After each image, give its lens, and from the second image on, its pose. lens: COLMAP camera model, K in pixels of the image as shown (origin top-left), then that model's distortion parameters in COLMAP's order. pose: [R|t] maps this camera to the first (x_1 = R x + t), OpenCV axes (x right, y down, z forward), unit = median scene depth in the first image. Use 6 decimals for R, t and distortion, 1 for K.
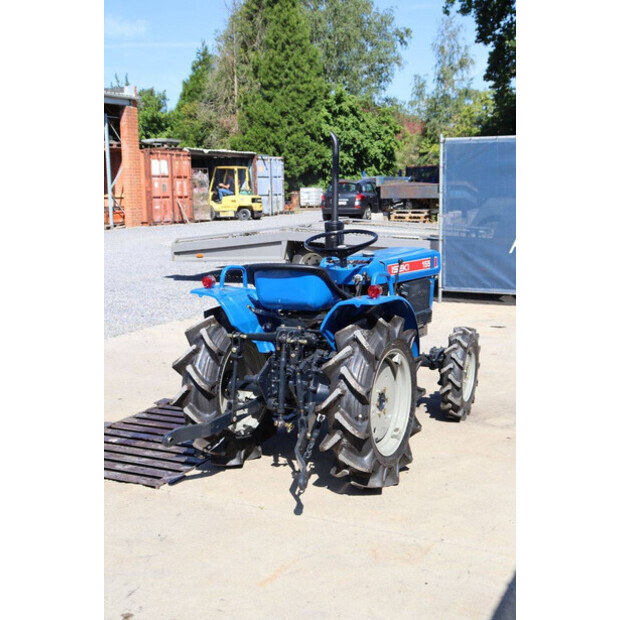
lens RADIAL K [[802.2, 0, 317.5], [0, 802.2, 311.4], [0, 0, 1]] dist [0.016398, 0.016030]
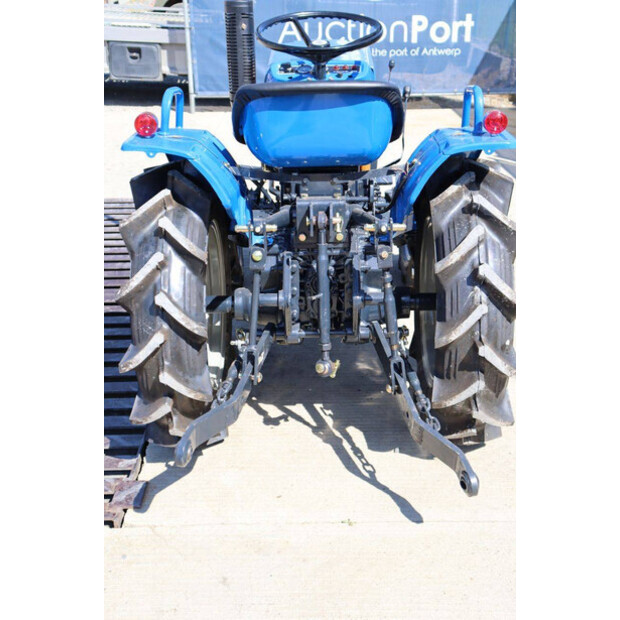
lens RADIAL K [[846.3, 0, 319.5], [0, 846.3, 305.9], [0, 0, 1]] dist [0.001752, 0.408312]
pose [[0.893883, -0.164900, 0.416870, -0.285466], [0.066899, 0.968546, 0.239674, -0.047472], [-0.443280, -0.186352, 0.876799, 0.458229]]
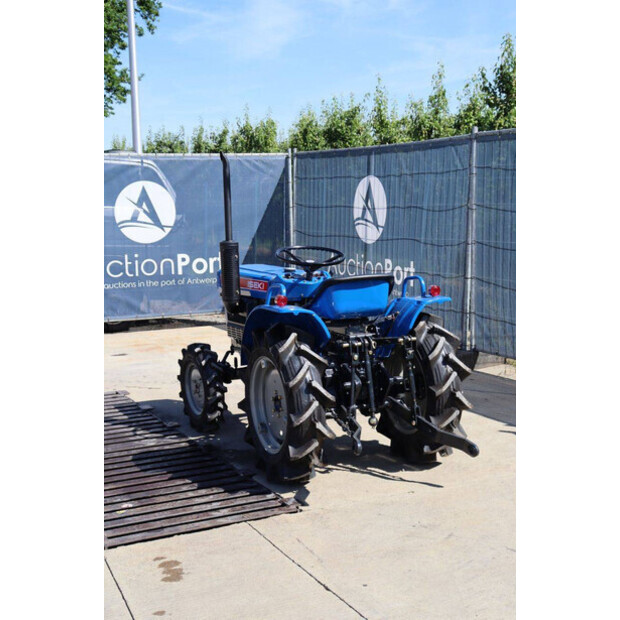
lens RADIAL K [[952.7, 0, 311.1], [0, 952.7, 310.7], [0, 0, 1]] dist [0.024316, 0.035491]
pose [[0.623682, -0.093268, 0.776094, -1.045514], [0.132363, 0.991119, 0.012740, -0.035159], [-0.770390, 0.094781, 0.630489, 0.228429]]
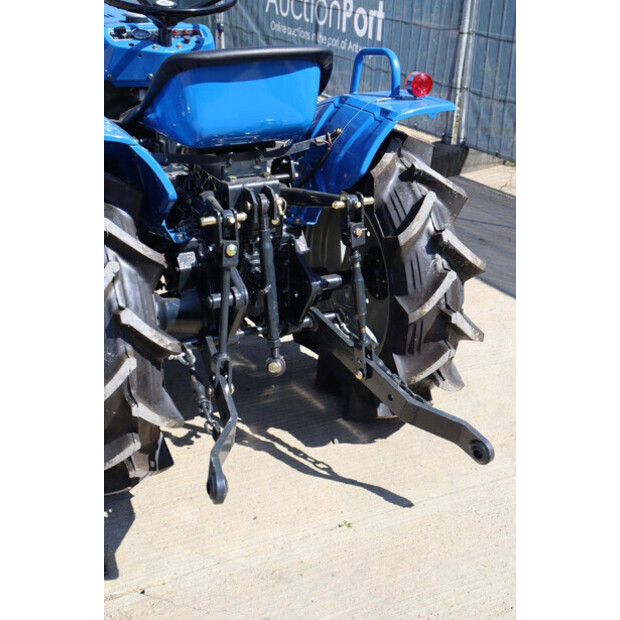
lens RADIAL K [[904.4, 0, 310.0], [0, 904.4, 310.0], [0, 0, 1]] dist [0.114640, 0.146259]
pose [[0.601875, -0.290590, 0.743844, -0.444279], [0.097684, 0.951241, 0.292571, -0.062977], [-0.792594, -0.103430, 0.600914, 0.607819]]
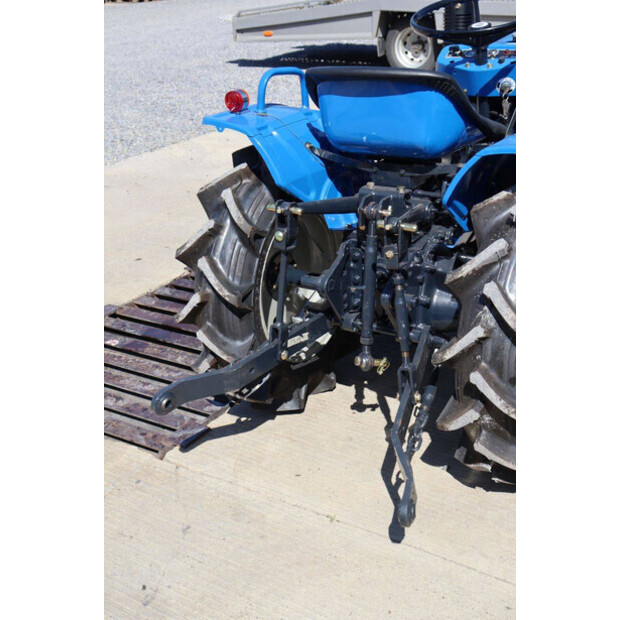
lens RADIAL K [[846.3, 0, 319.5], [0, 846.3, 305.9], [0, 0, 1]] dist [0.001752, 0.408312]
pose [[0.994319, 0.015138, -0.105360, -0.015646], [0.011148, 0.969583, 0.244510, -0.042357], [0.105857, -0.244295, 0.963906, 0.416353]]
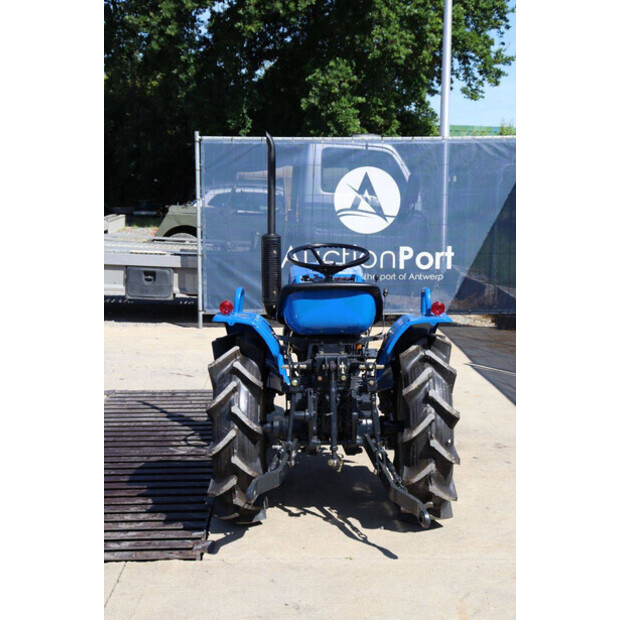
lens RADIAL K [[976.8, 0, 319.2], [0, 976.8, 310.6], [0, 0, 1]] dist [0.058411, 0.131797]
pose [[0.888640, -0.042759, 0.456607, -0.525132], [0.057359, 0.998189, -0.018155, -0.008823], [-0.455004, 0.042324, 0.889483, 0.040110]]
